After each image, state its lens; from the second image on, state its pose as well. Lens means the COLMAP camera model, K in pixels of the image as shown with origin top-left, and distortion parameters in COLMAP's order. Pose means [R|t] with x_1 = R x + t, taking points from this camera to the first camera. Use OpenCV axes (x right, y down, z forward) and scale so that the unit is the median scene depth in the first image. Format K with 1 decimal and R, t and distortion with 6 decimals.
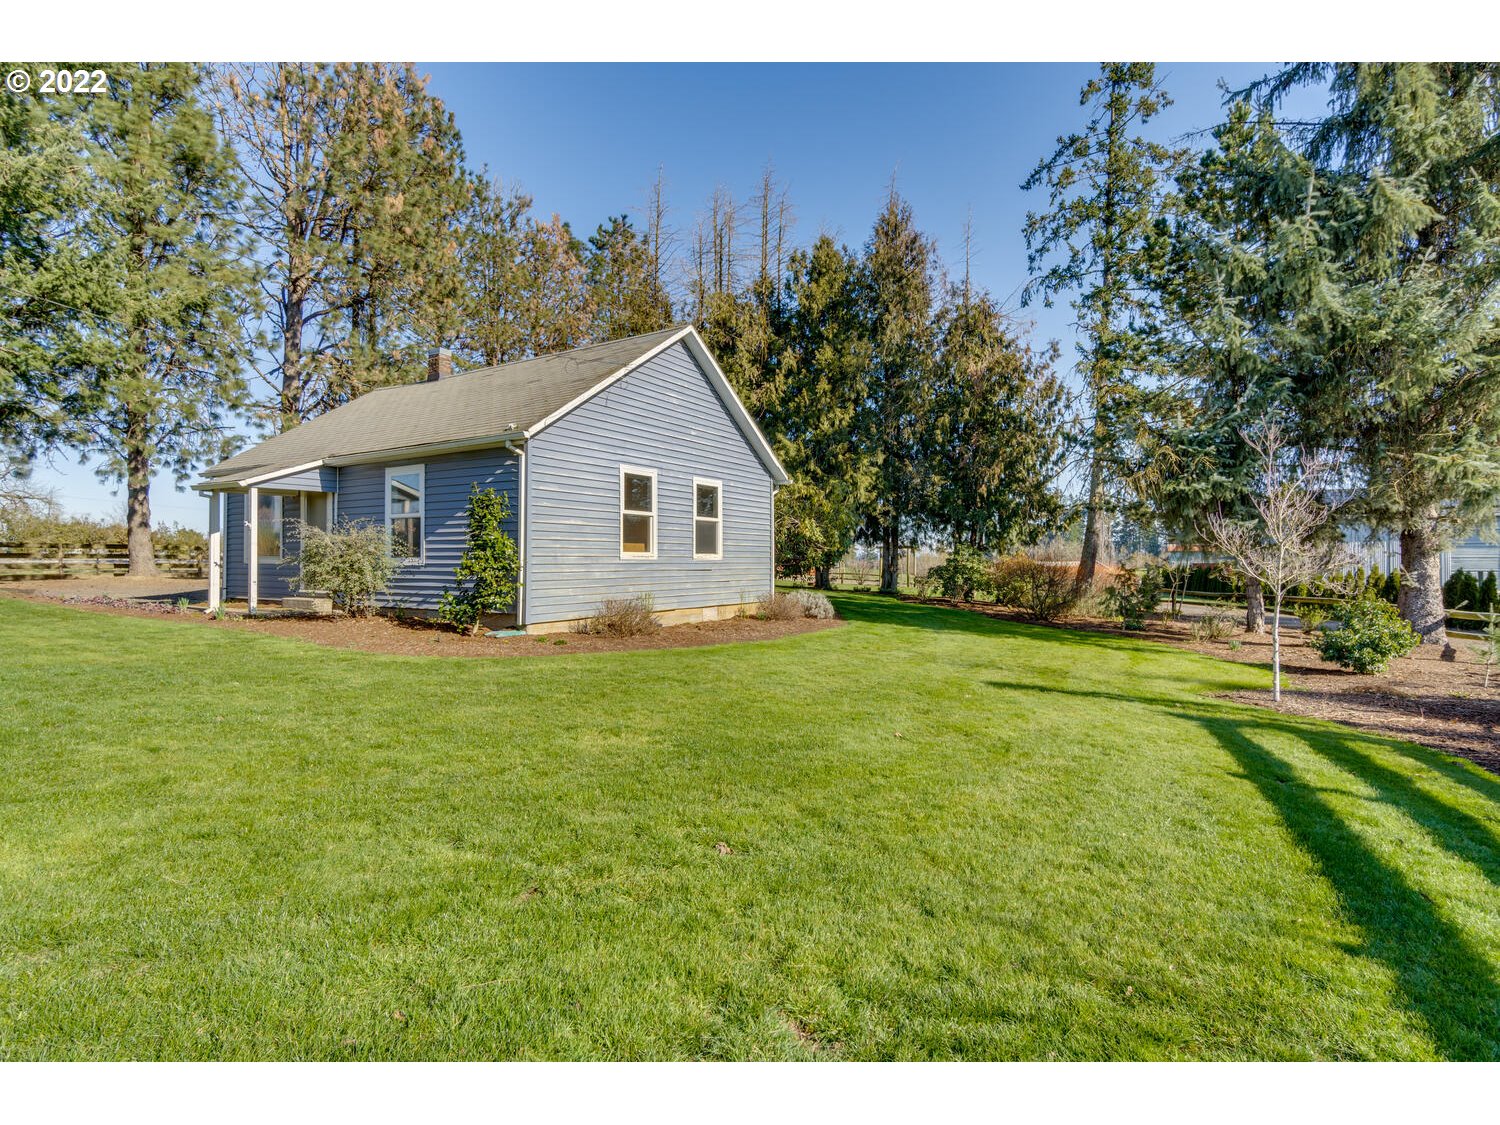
lens RADIAL K [[903.6, 0, 743.4], [0, 903.6, 558.7], [0, 0, 1]] dist [-0.005025, 0.003429]
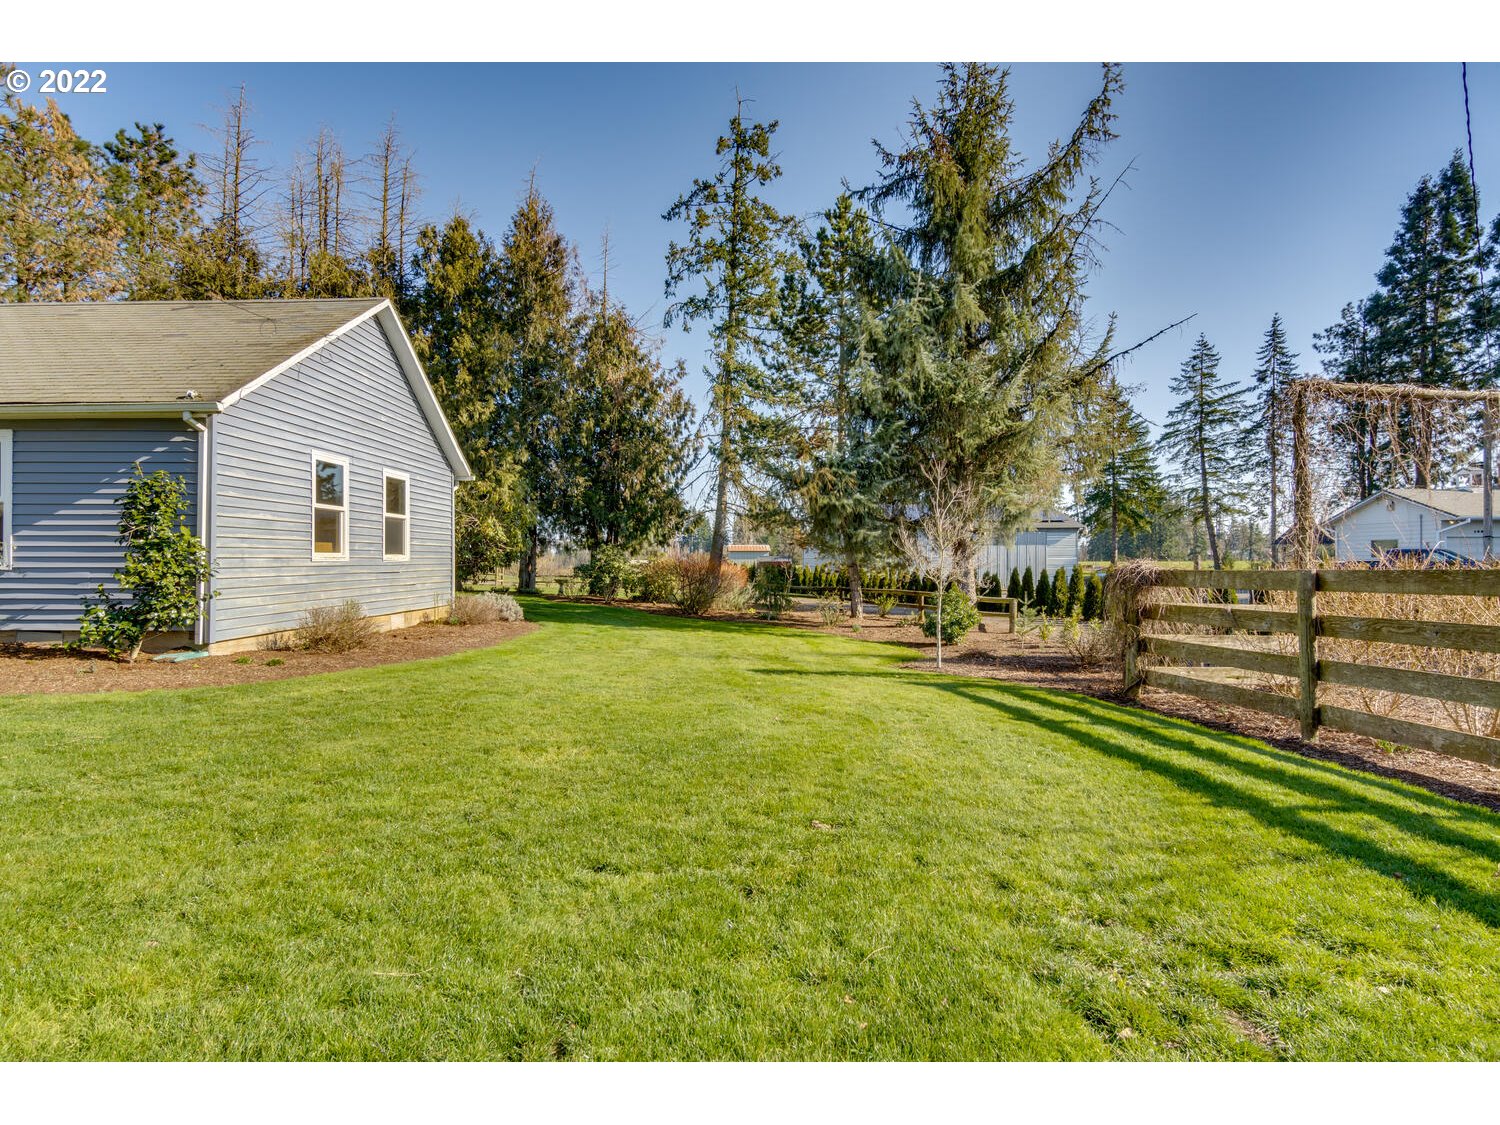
lens RADIAL K [[925.4, 0, 750.0], [0, 925.4, 562.5], [0, 0, 1]] dist [-0.016670, 0.001764]
pose [[0.794516, -0.003249, 0.607235, -0.296023], [-0.004170, 0.999933, 0.010806, -0.008034], [-0.607229, -0.011118, 0.794449, 0.050210]]
